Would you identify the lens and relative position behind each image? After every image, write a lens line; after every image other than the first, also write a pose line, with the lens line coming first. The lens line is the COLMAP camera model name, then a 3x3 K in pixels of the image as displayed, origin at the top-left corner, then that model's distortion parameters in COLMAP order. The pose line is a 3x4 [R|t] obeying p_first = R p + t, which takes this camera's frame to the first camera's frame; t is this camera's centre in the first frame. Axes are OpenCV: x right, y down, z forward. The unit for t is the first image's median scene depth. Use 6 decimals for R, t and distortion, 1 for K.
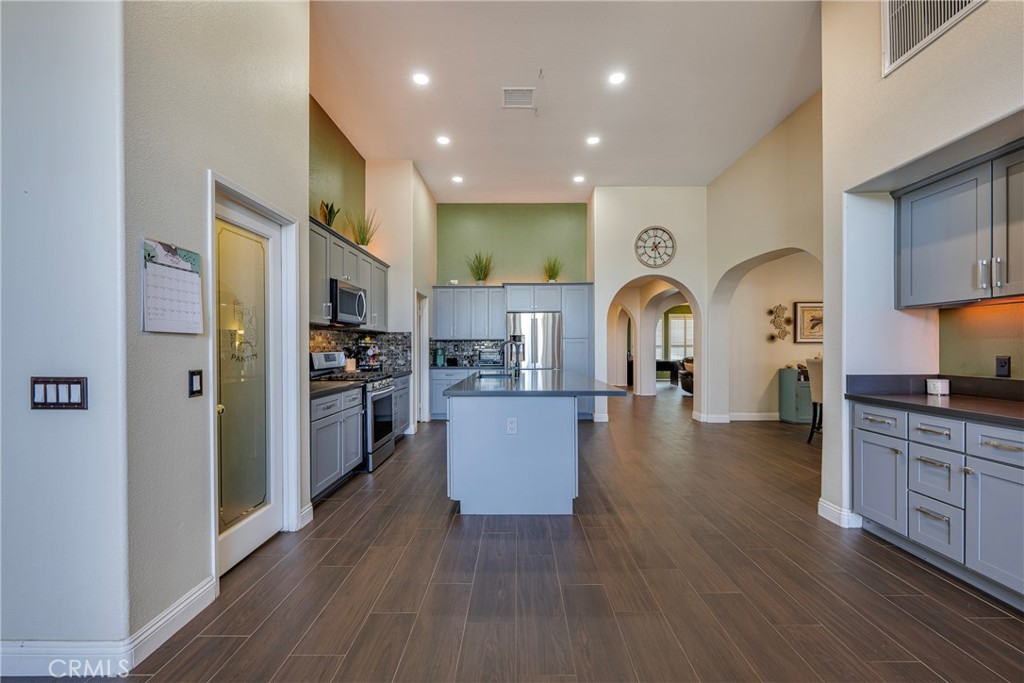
lens RADIAL K [[412.9, 0, 518.2], [0, 412.9, 348.1], [0, 0, 1]] dist [-0.001848, -0.000100]
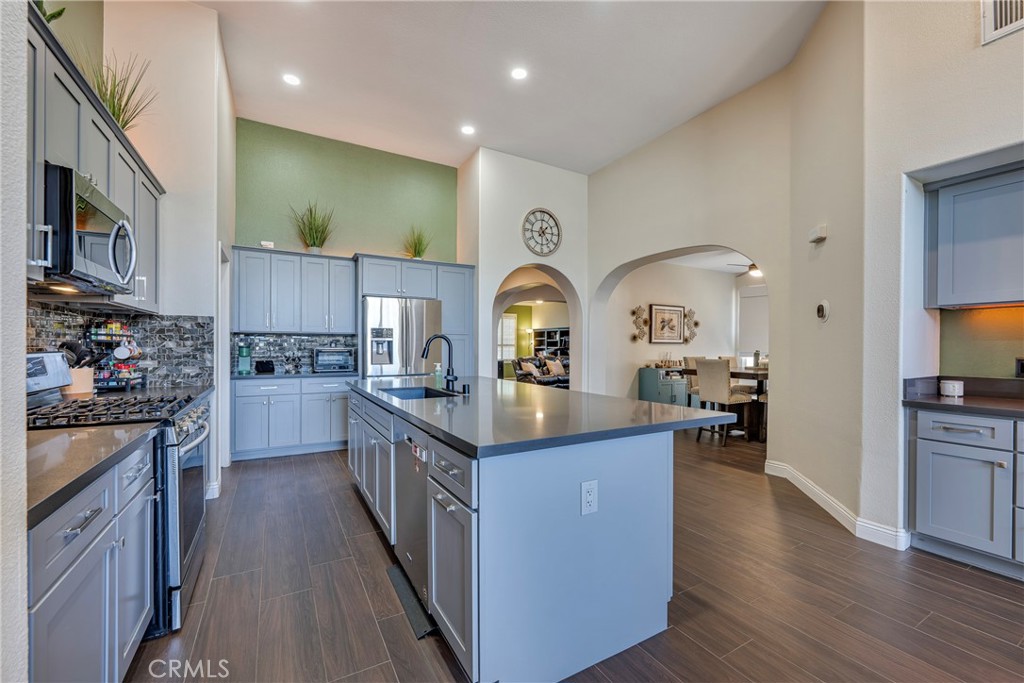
lens RADIAL K [[412.9, 0, 511.6], [0, 412.9, 346.7], [0, 0, 1]] dist [0.000942, 0.000270]
pose [[0.867521, 0.005659, 0.497369, -0.186580], [-0.005583, 0.999983, -0.001639, 0.000489], [-0.497370, -0.001355, 0.867538, 0.311579]]
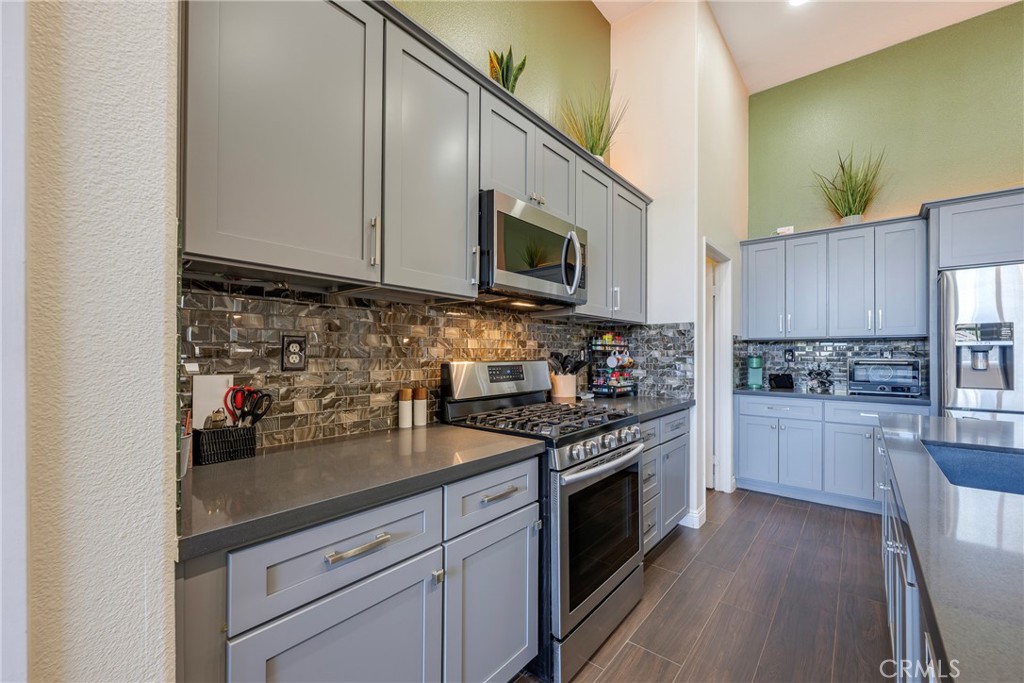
lens RADIAL K [[417.6, 0, 513.1], [0, 417.6, 352.8], [0, 0, 1]] dist [0.000263, 0.000097]
pose [[0.769121, 0.001952, -0.639101, -0.104865], [-0.005574, 0.999978, -0.003654, 0.000667], [0.639079, 0.006373, 0.769114, 0.474552]]
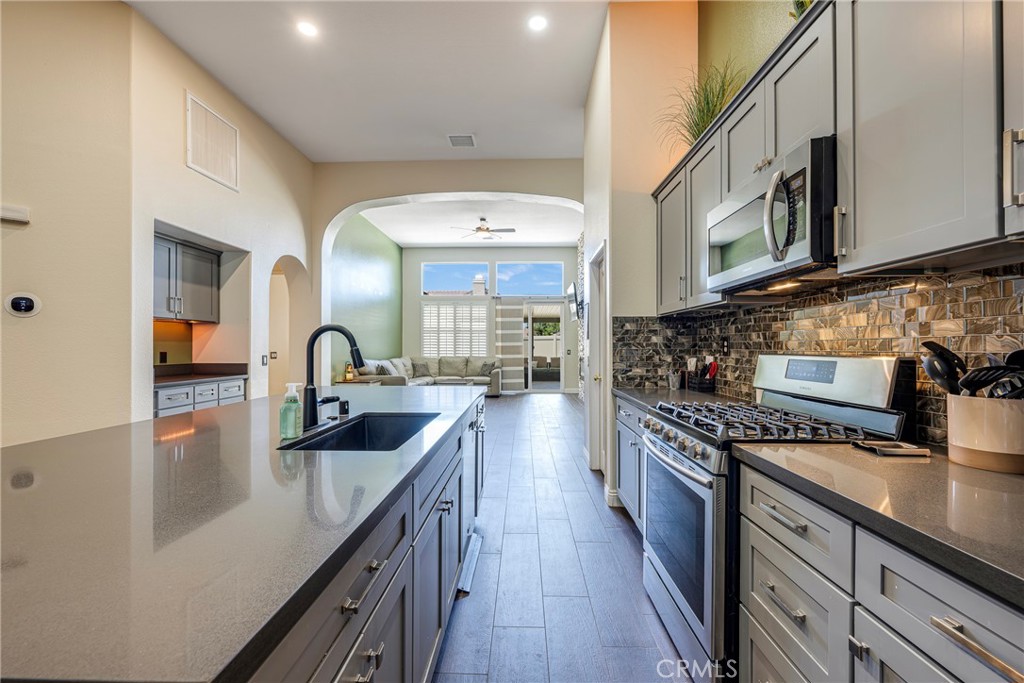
lens RADIAL K [[412.9, 0, 511.6], [0, 412.9, 346.7], [0, 0, 1]] dist [0.000942, 0.000270]
pose [[-0.999429, 0.002417, 0.033707, -0.143599], [0.002506, 0.999993, 0.002595, -0.000734], [-0.033700, 0.002678, -0.999428, 1.050721]]
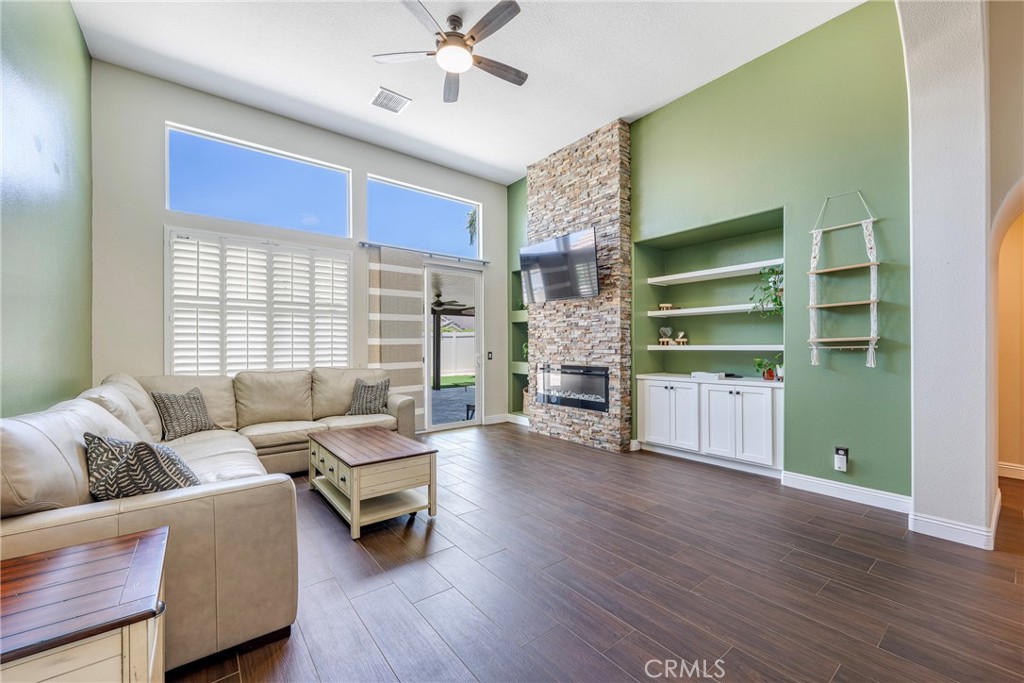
lens RADIAL K [[412.9, 0, 511.6], [0, 412.9, 346.7], [0, 0, 1]] dist [0.000942, 0.000270]
pose [[-0.788758, 0.003847, -0.614692, 0.299696], [0.001281, 0.999989, 0.004615, 0.000013], [0.614703, 0.002853, -0.788754, 0.092820]]
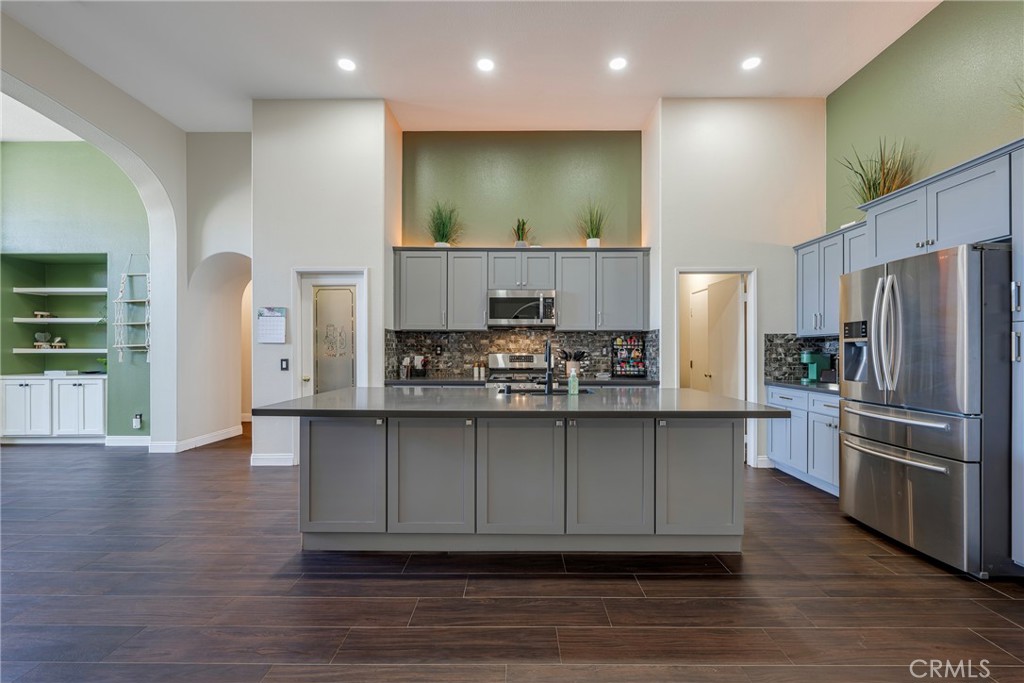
lens RADIAL K [[428.0, 0, 512.4], [0, 428.0, 351.1], [0, 0, 1]] dist [0.000263, -0.000144]
pose [[-0.012996, 0.004263, -0.999906, 0.512350], [-0.004195, 0.999982, 0.004318, -0.001929], [0.999907, 0.004251, -0.012978, 0.746139]]
